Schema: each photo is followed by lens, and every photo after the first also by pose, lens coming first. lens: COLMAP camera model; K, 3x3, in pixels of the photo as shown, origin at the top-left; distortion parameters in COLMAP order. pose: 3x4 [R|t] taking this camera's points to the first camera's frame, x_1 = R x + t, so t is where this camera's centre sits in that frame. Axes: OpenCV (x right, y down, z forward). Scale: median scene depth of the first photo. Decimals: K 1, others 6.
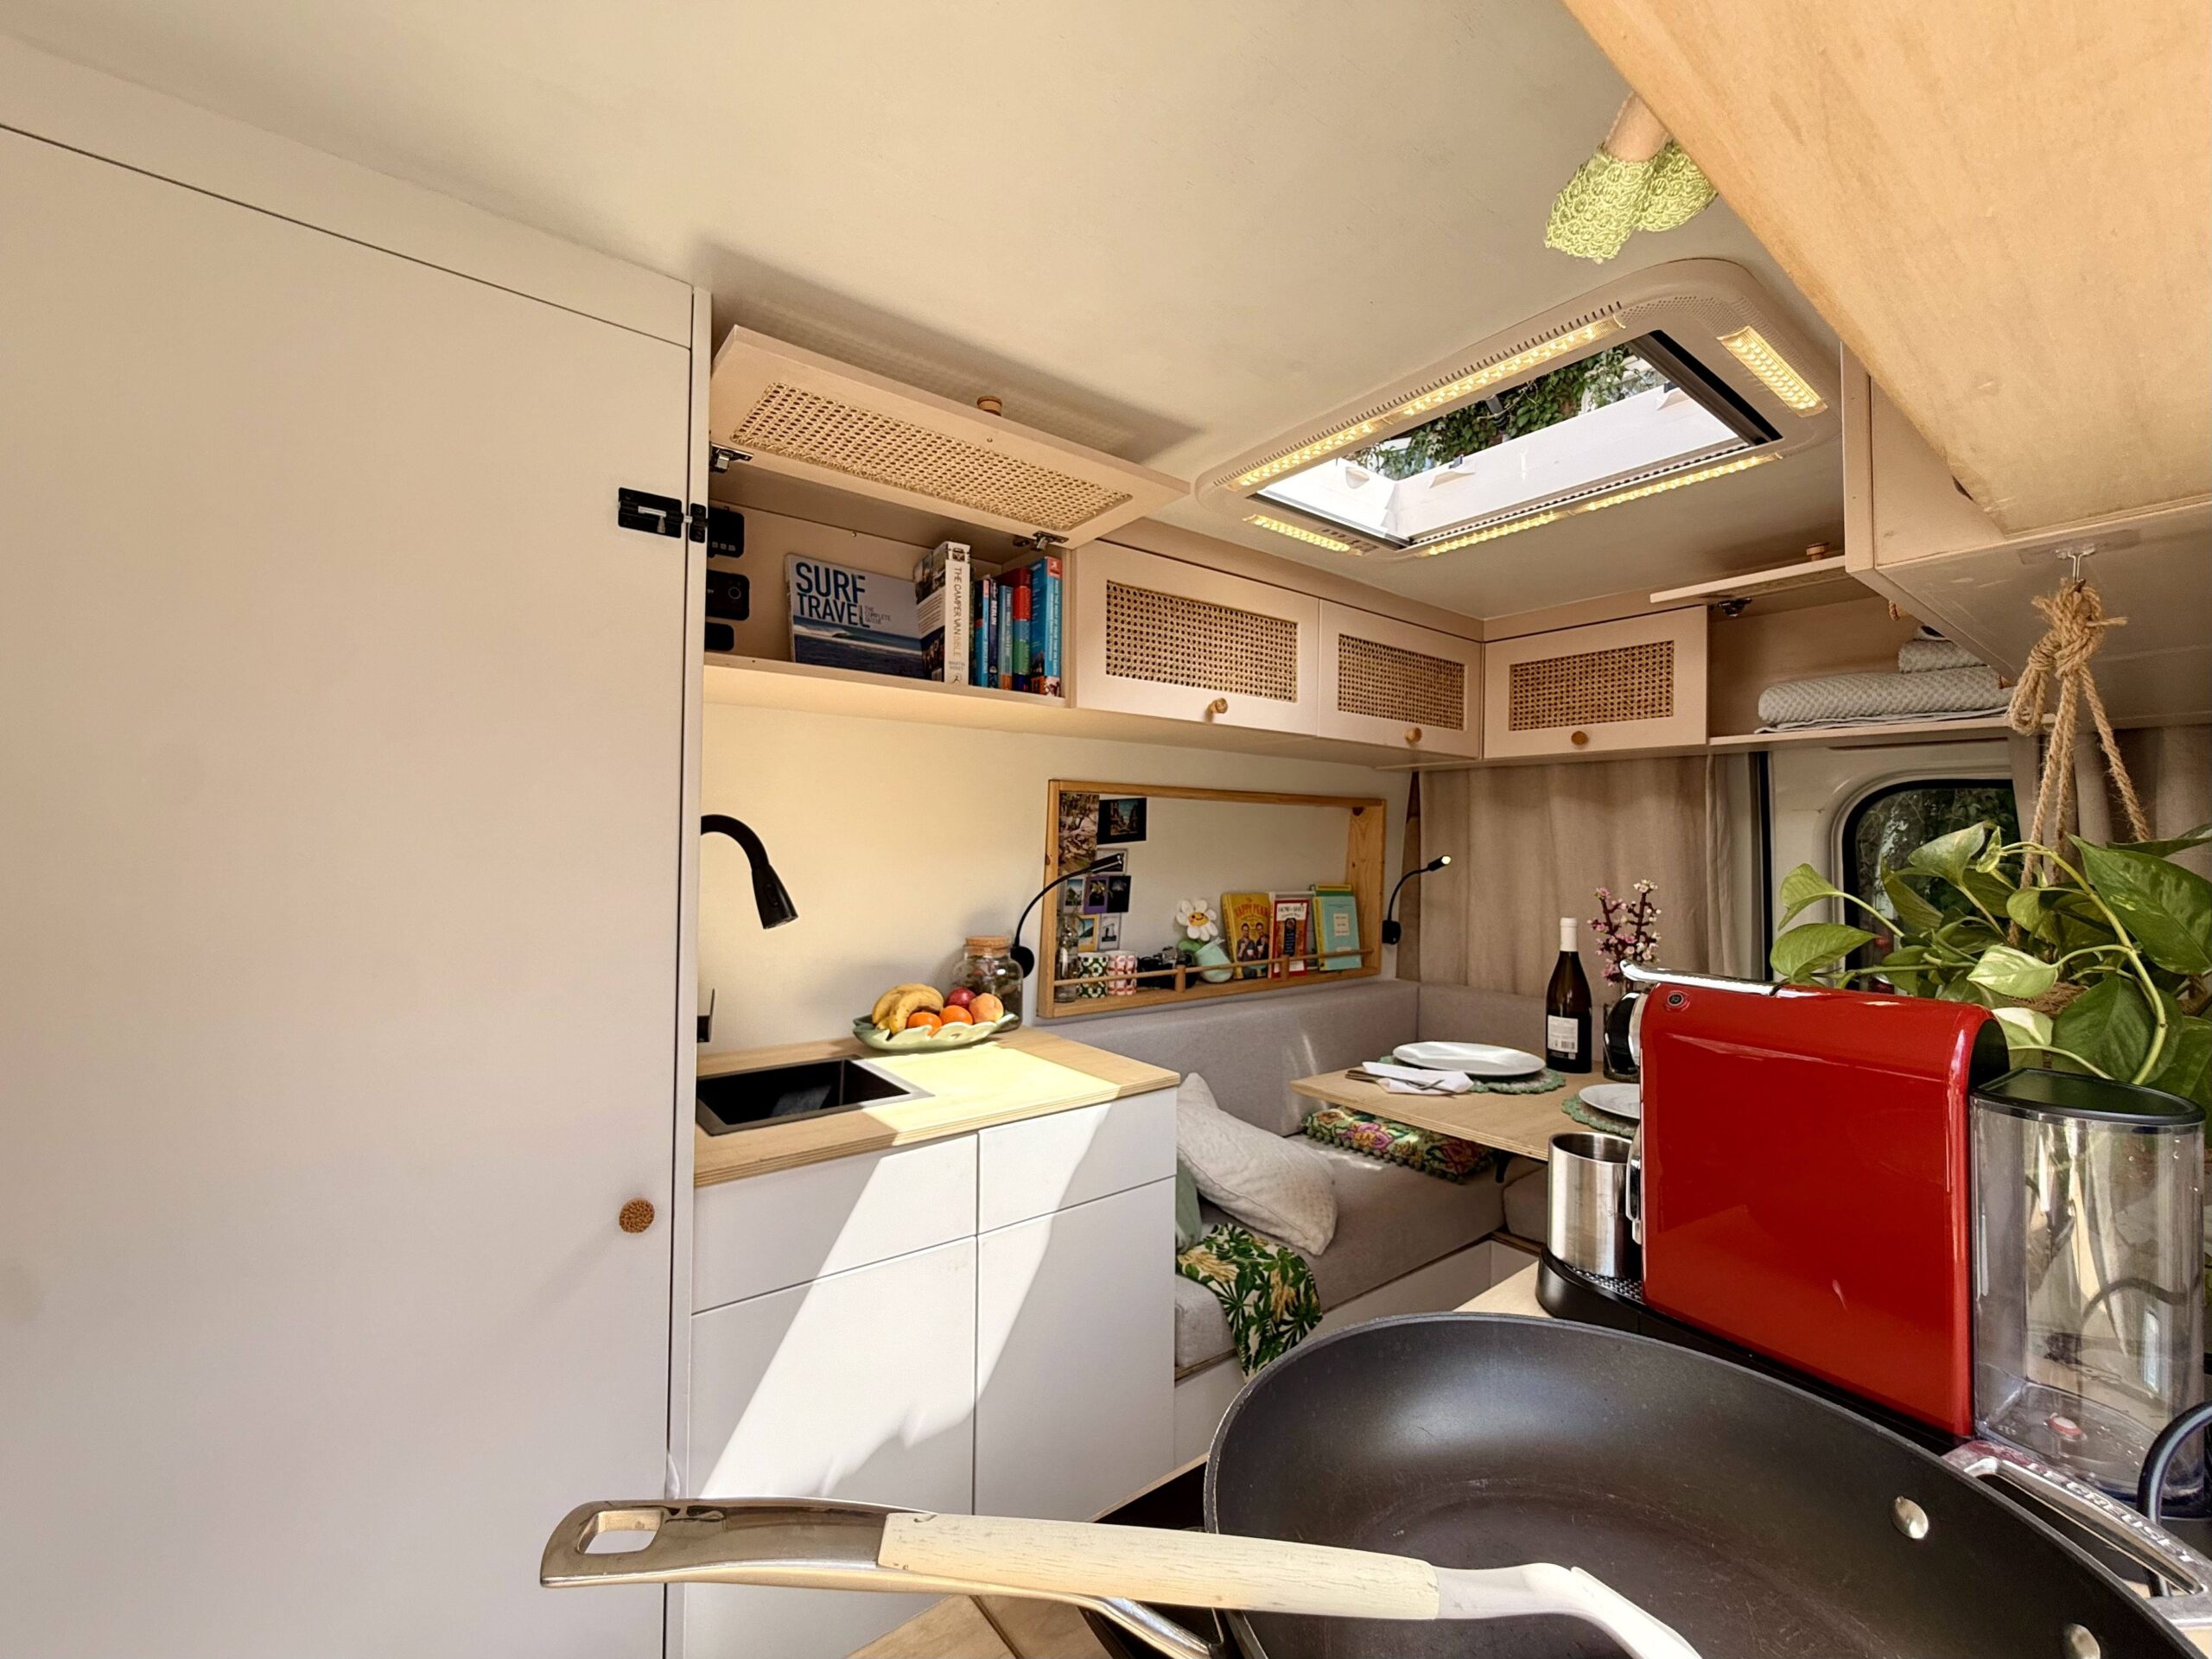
lens RADIAL K [[903.2, 0, 1106.0], [0, 903.2, 829.5], [0, 0, 1]] dist [-0.002884, -0.000156]
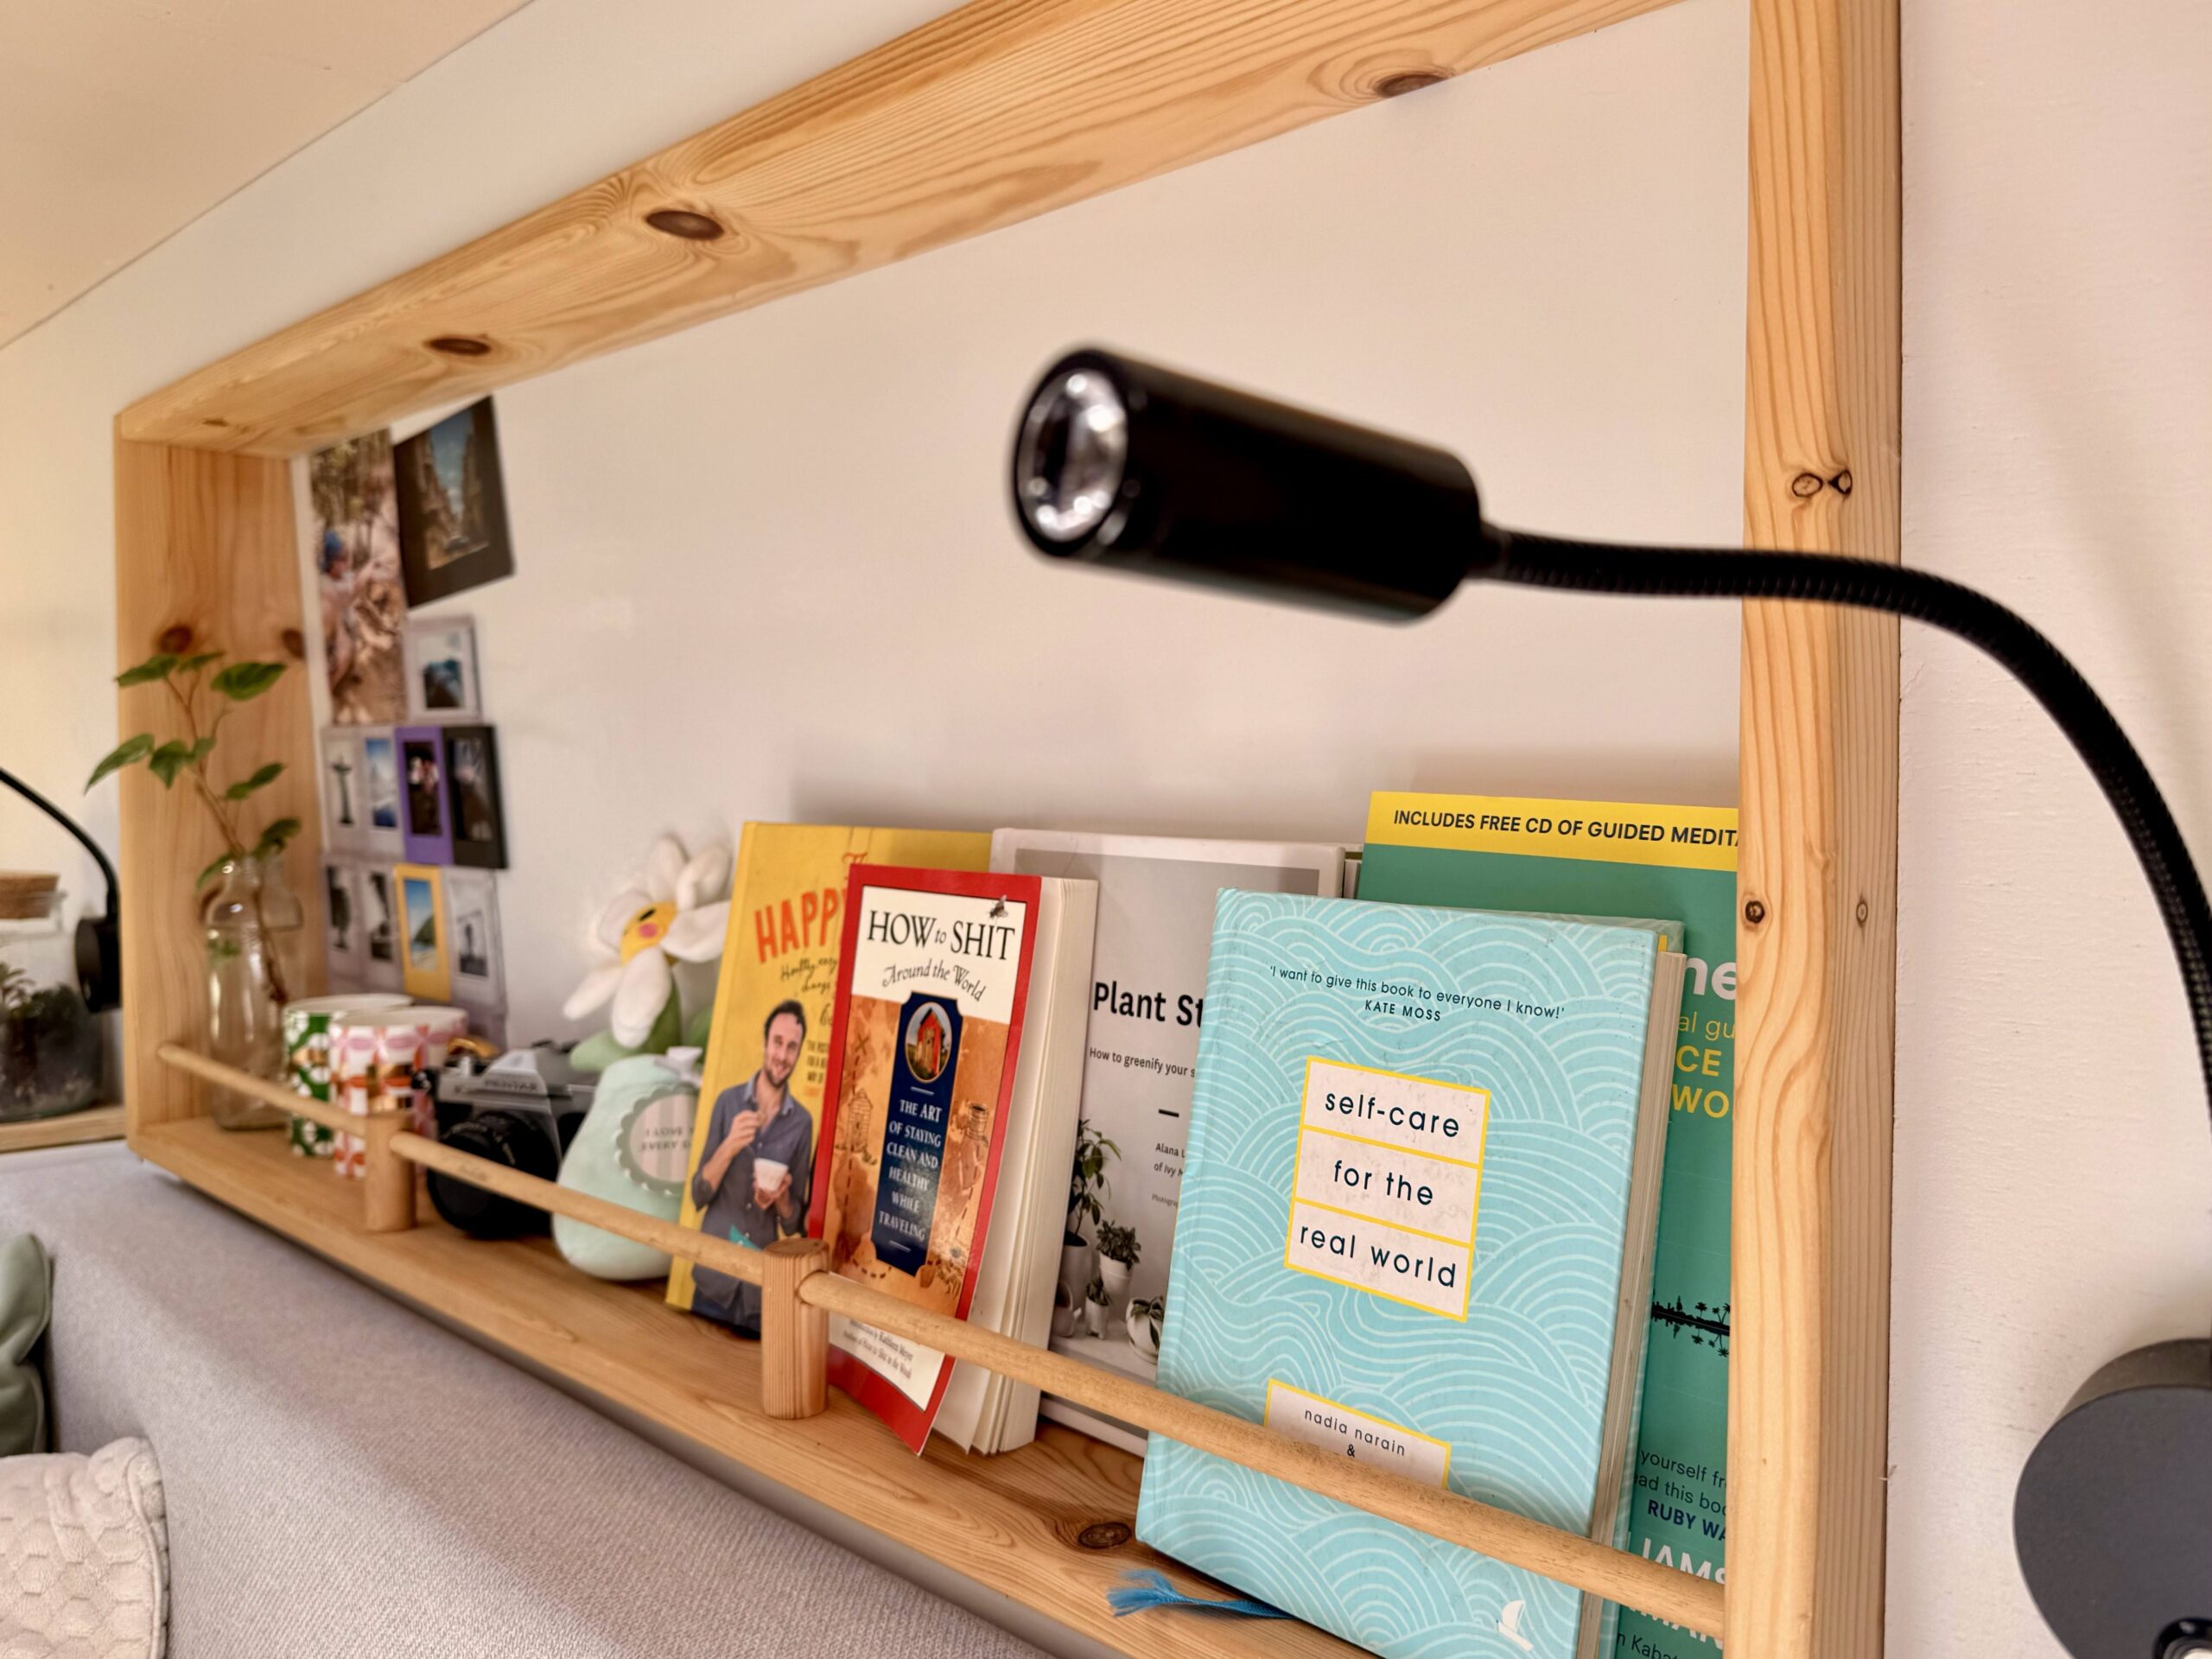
lens RADIAL K [[1663.0, 0, 1106.0], [0, 1663.0, 829.5], [0, 0, 1]] dist [0.030997, -0.059857]
pose [[0.159371, 0.012764, -0.987136, 0.630293], [-0.002139, 0.999919, 0.012584, 0.091703], [0.987216, 0.000106, 0.159385, 1.353188]]
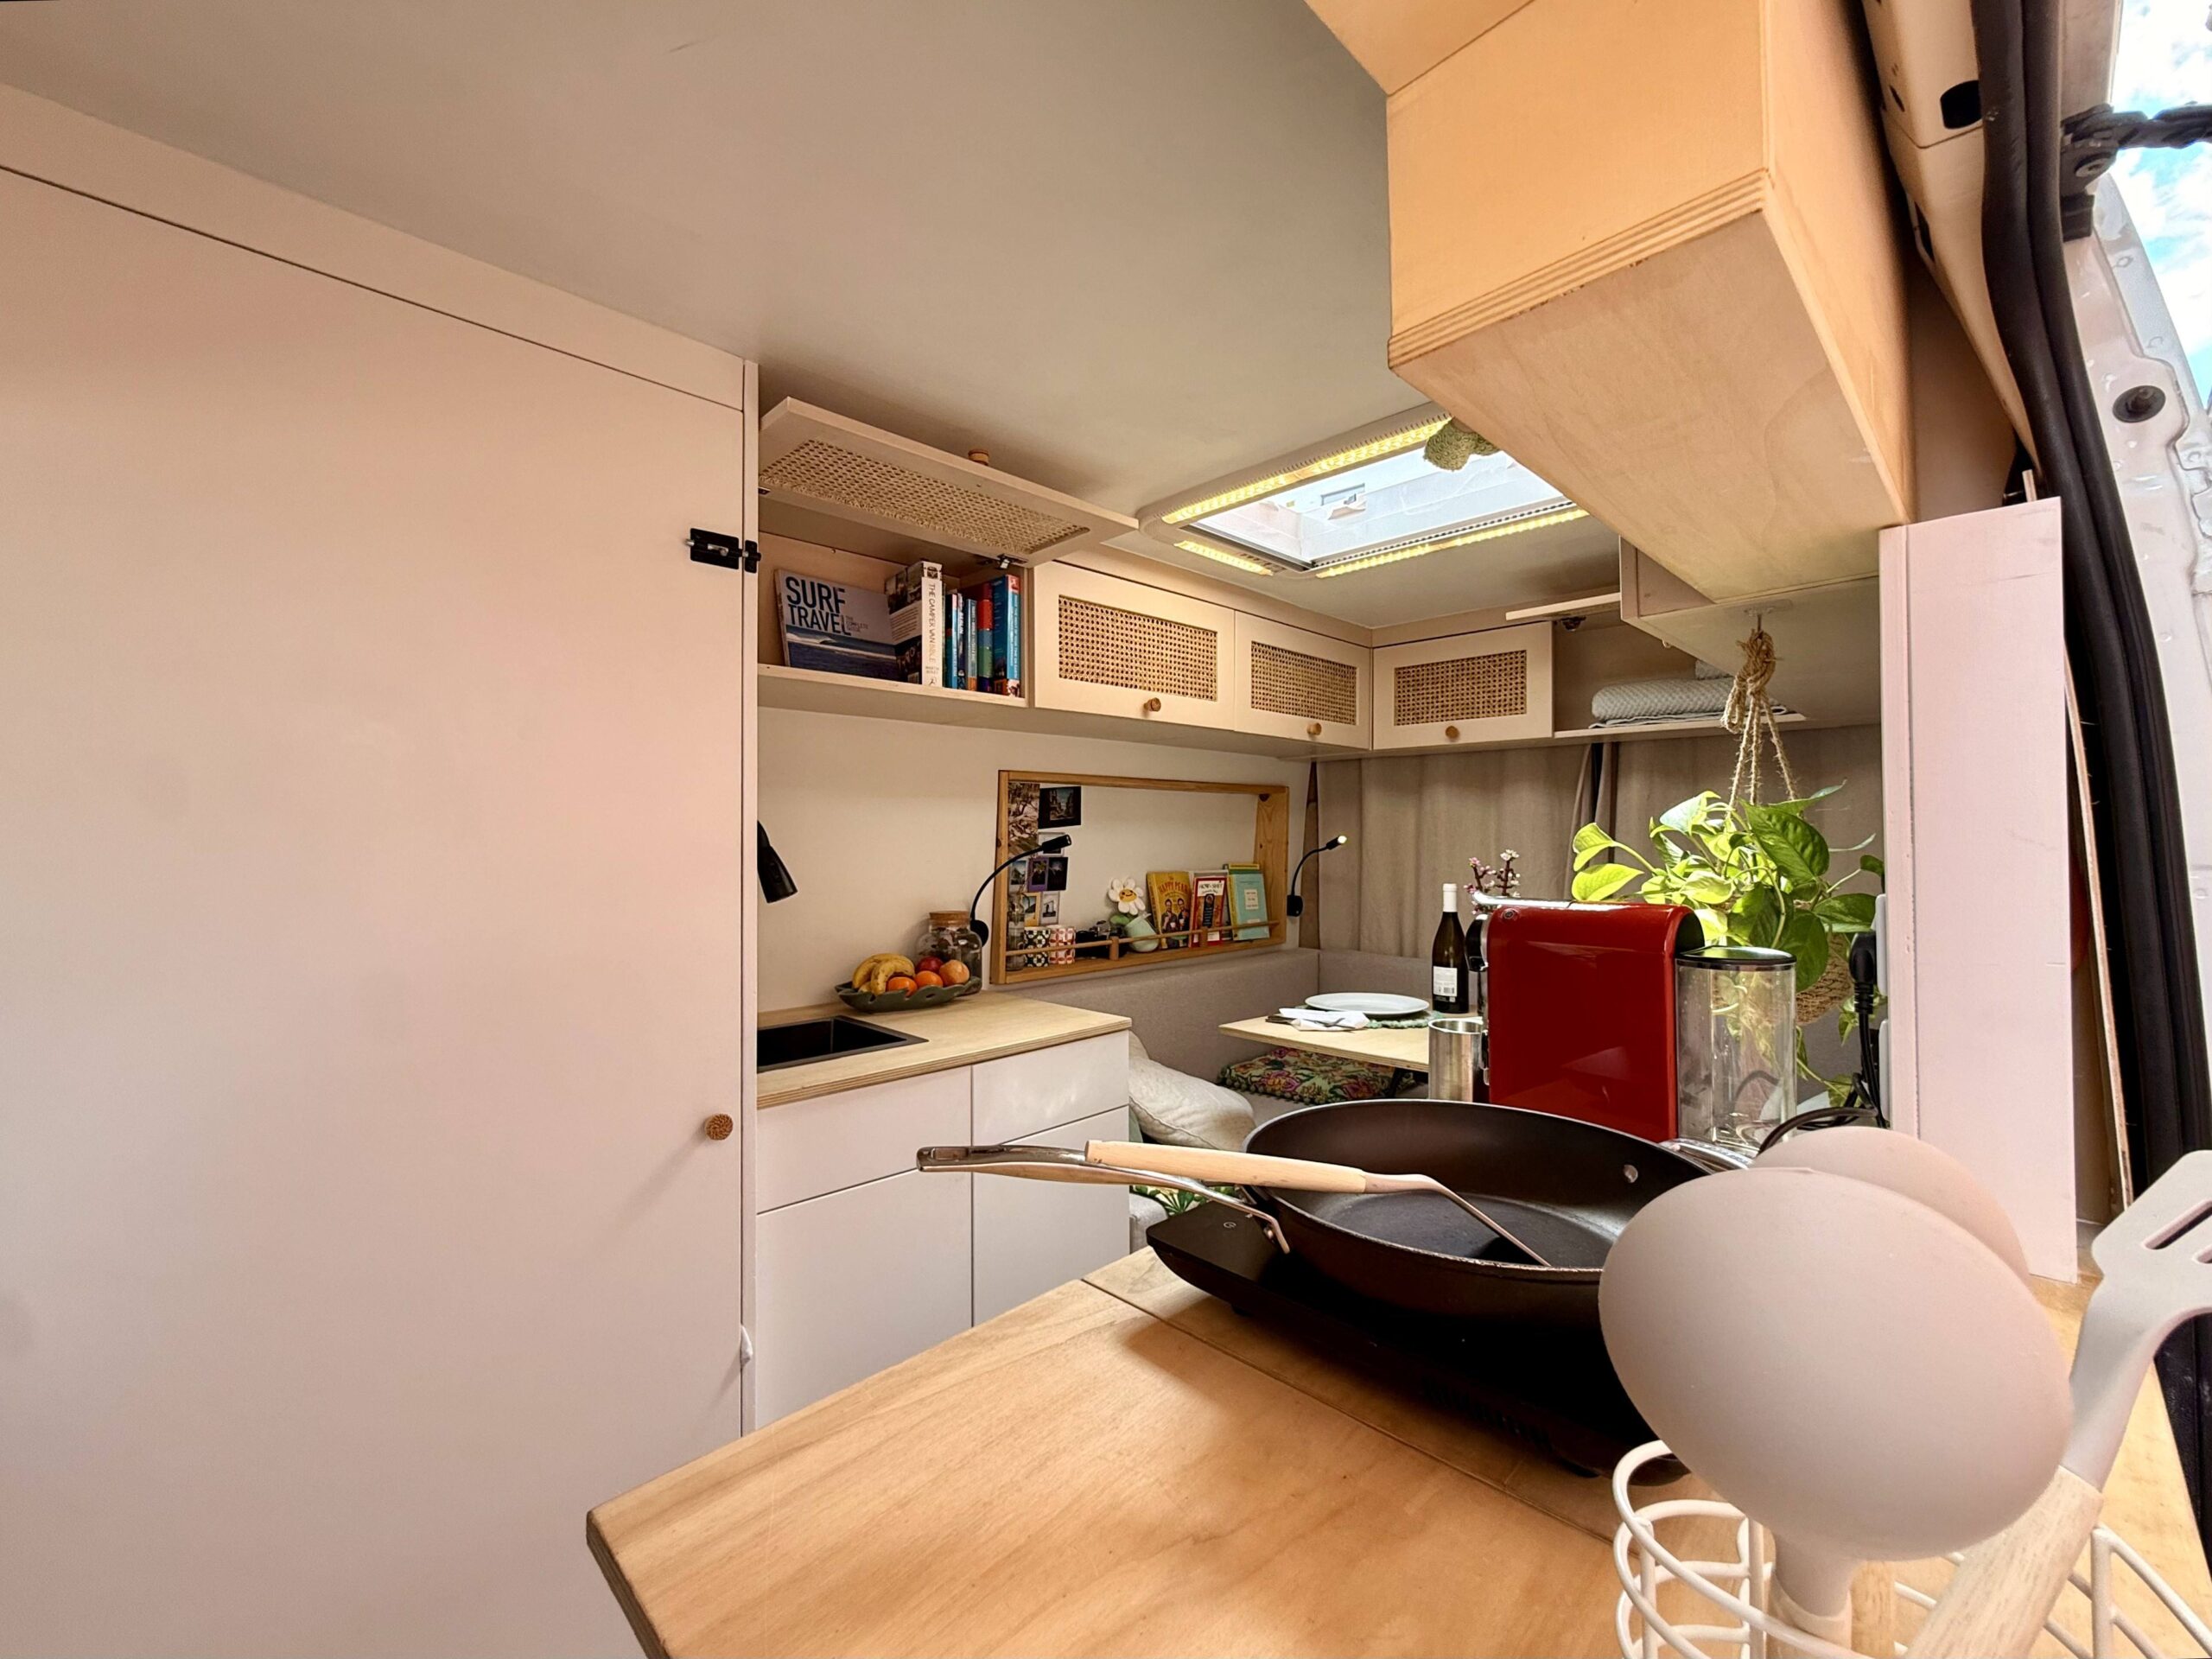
lens RADIAL K [[920.2, 0, 1108.4], [0, 920.2, 829.3], [0, 0, 1]] dist [-0.002650, -0.000517]
pose [[0.992710, -0.013329, 0.119788, -0.071329], [0.012414, 0.999888, 0.008388, 0.010682], [-0.119886, -0.006839, 0.992764, -0.150879]]
